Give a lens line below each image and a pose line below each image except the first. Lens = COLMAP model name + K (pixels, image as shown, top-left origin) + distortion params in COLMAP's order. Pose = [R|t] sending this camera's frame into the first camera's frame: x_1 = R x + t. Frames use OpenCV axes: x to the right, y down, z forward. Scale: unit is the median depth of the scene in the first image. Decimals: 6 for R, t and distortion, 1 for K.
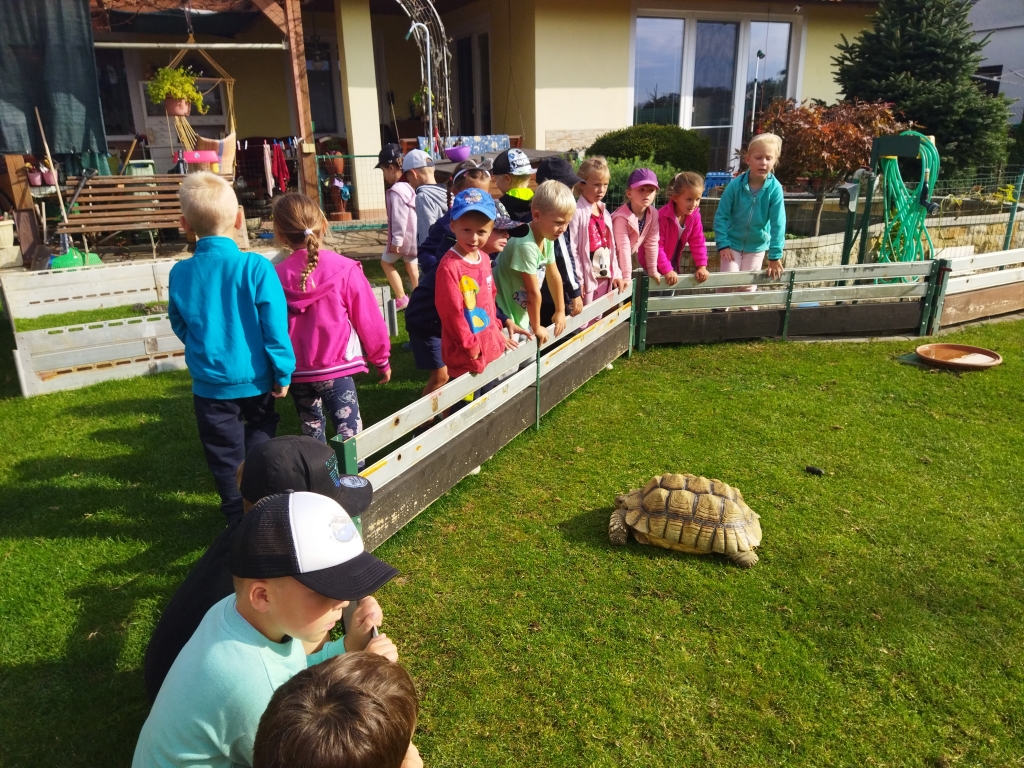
lens RADIAL K [[756.2, 0, 513.0], [0, 756.2, 388.2], [0, 0, 1]] dist [0.106388, -0.151579]
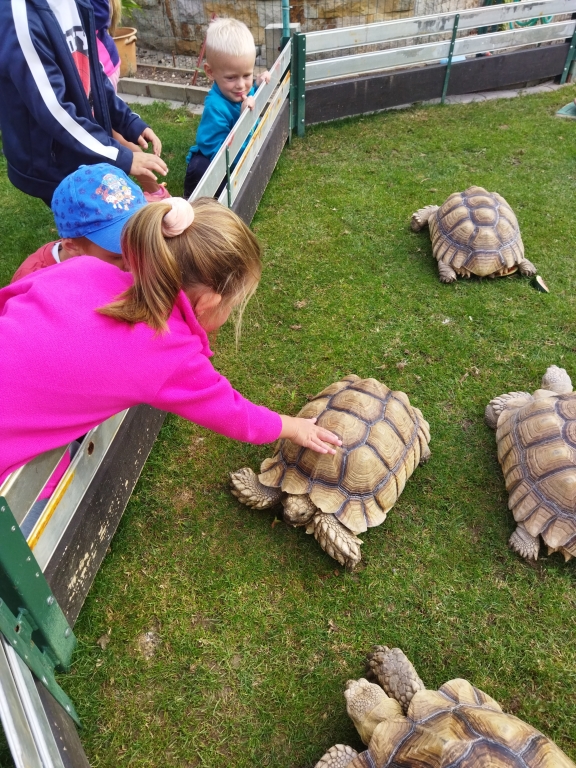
lens RADIAL K [[567.1, 0, 288.0], [0, 567.1, 384.0], [0, 0, 1]] dist [0.106388, -0.151579]
pose [[0.952172, -0.211829, 0.220220, -0.030974], [0.110173, 0.910227, 0.399186, -0.034112], [-0.285009, -0.355832, 0.890030, 0.204125]]
